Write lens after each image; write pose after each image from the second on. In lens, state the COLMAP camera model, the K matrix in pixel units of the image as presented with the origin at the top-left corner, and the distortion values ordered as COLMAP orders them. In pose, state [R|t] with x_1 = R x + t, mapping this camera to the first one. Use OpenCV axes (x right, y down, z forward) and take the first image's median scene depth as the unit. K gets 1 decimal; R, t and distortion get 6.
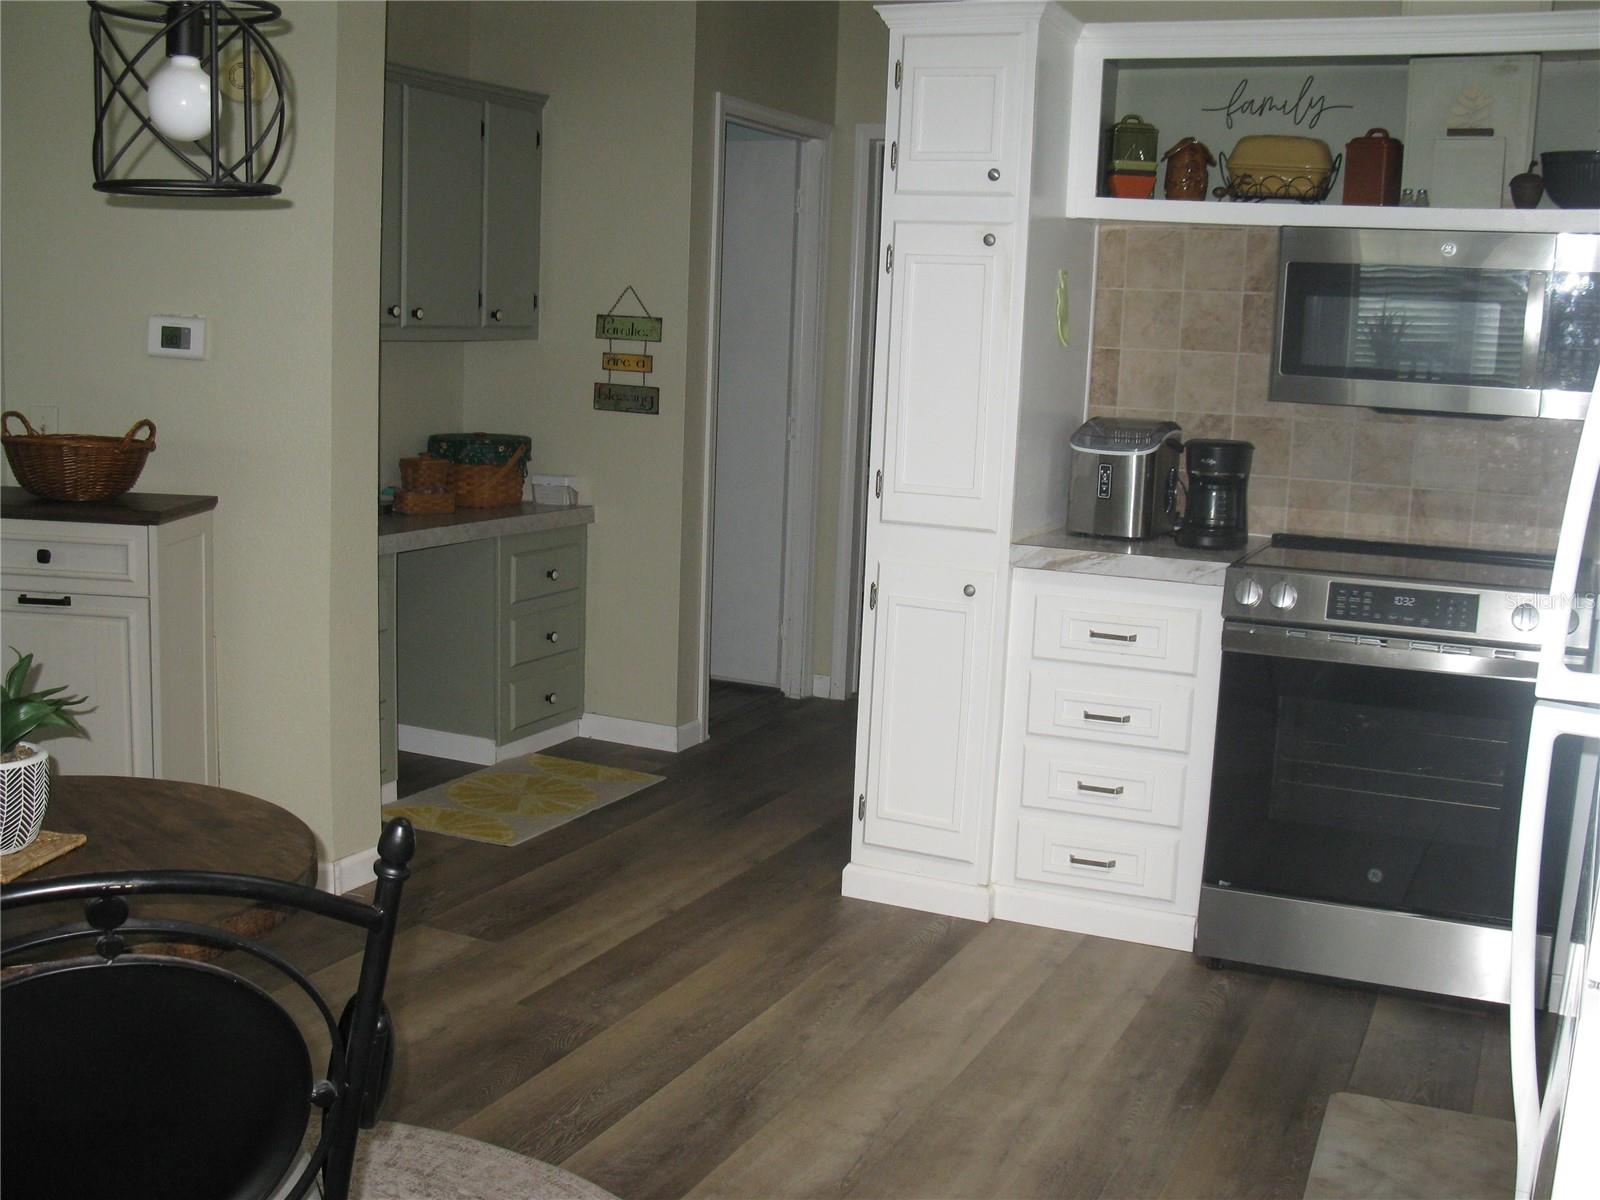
lens RADIAL K [[1719.0, 0, 799.7], [0, 1719.0, 598.4], [0, 0, 1]] dist [-0.107914, 0.000000]
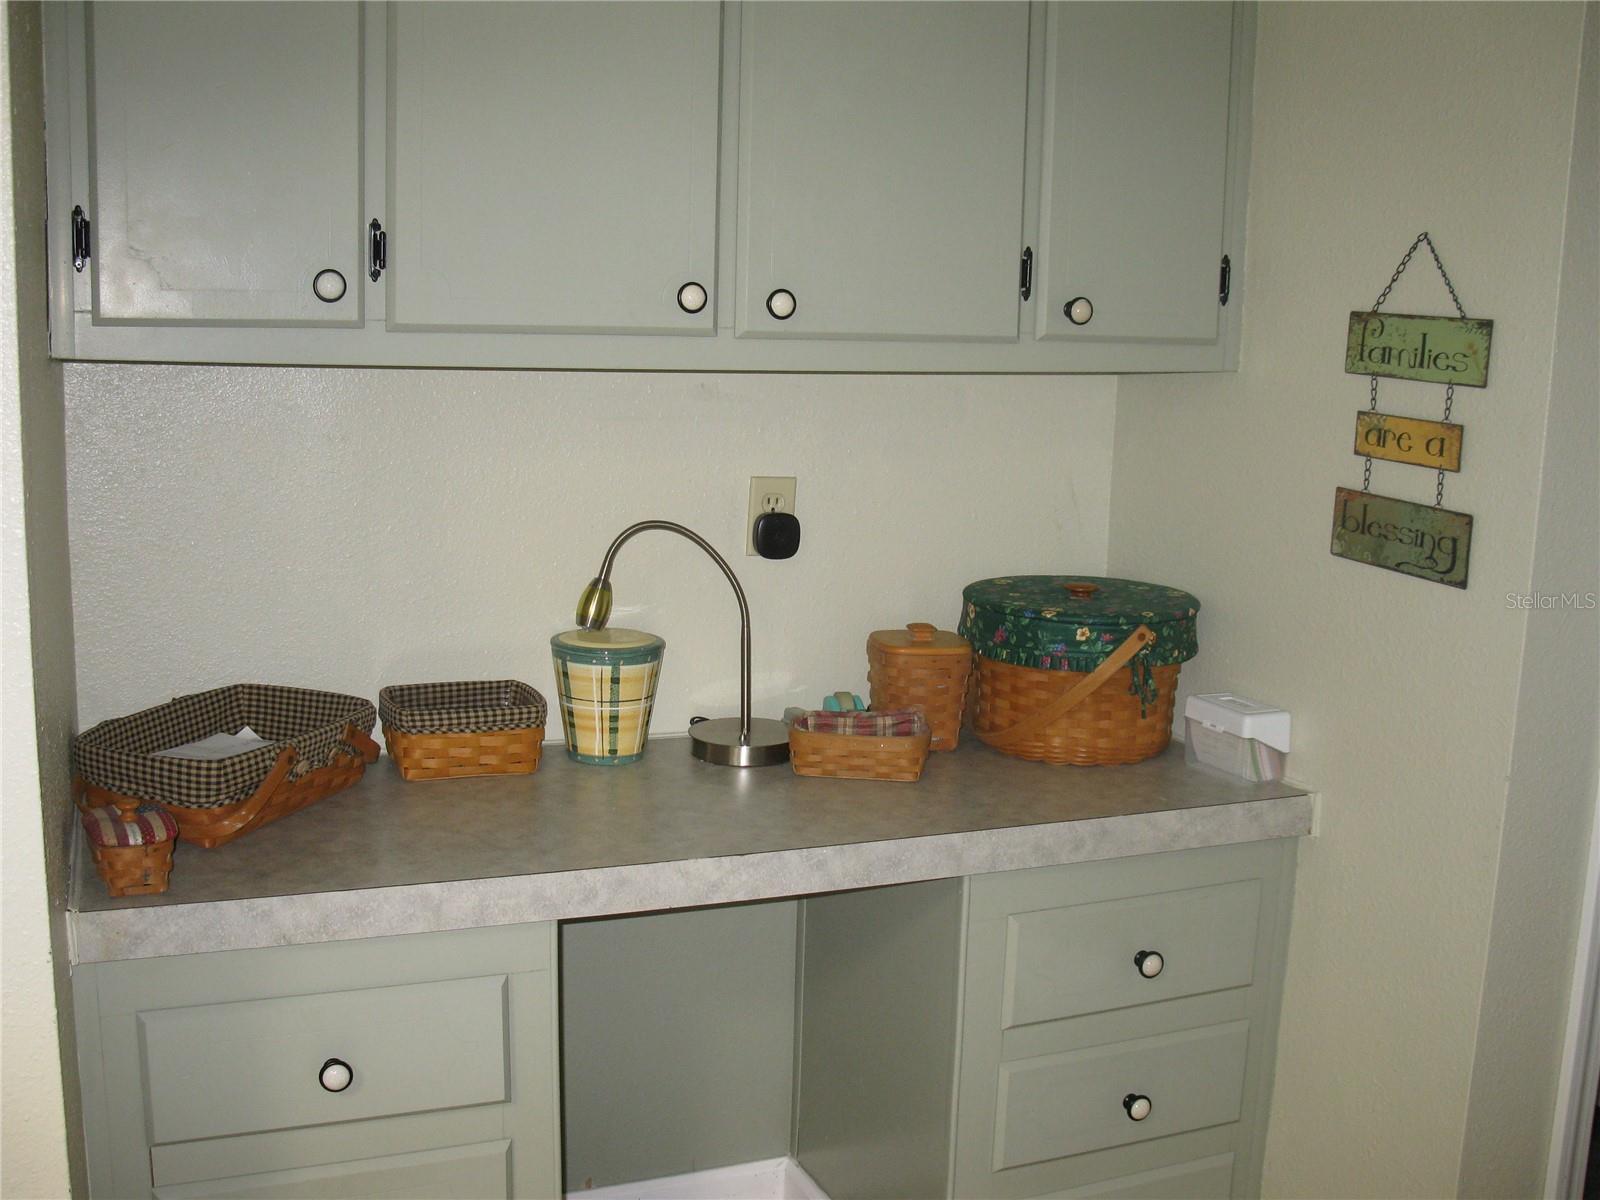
lens RADIAL K [[1719.0, 0, 801.7], [0, 1719.0, 602.0], [0, 0, 1]] dist [-0.107914, 0.000000]
pose [[0.739937, 0.101922, -0.664909, 0.050313], [-0.105044, 0.993836, 0.035445, -0.102539], [0.664423, 0.043618, 0.746083, 0.643599]]
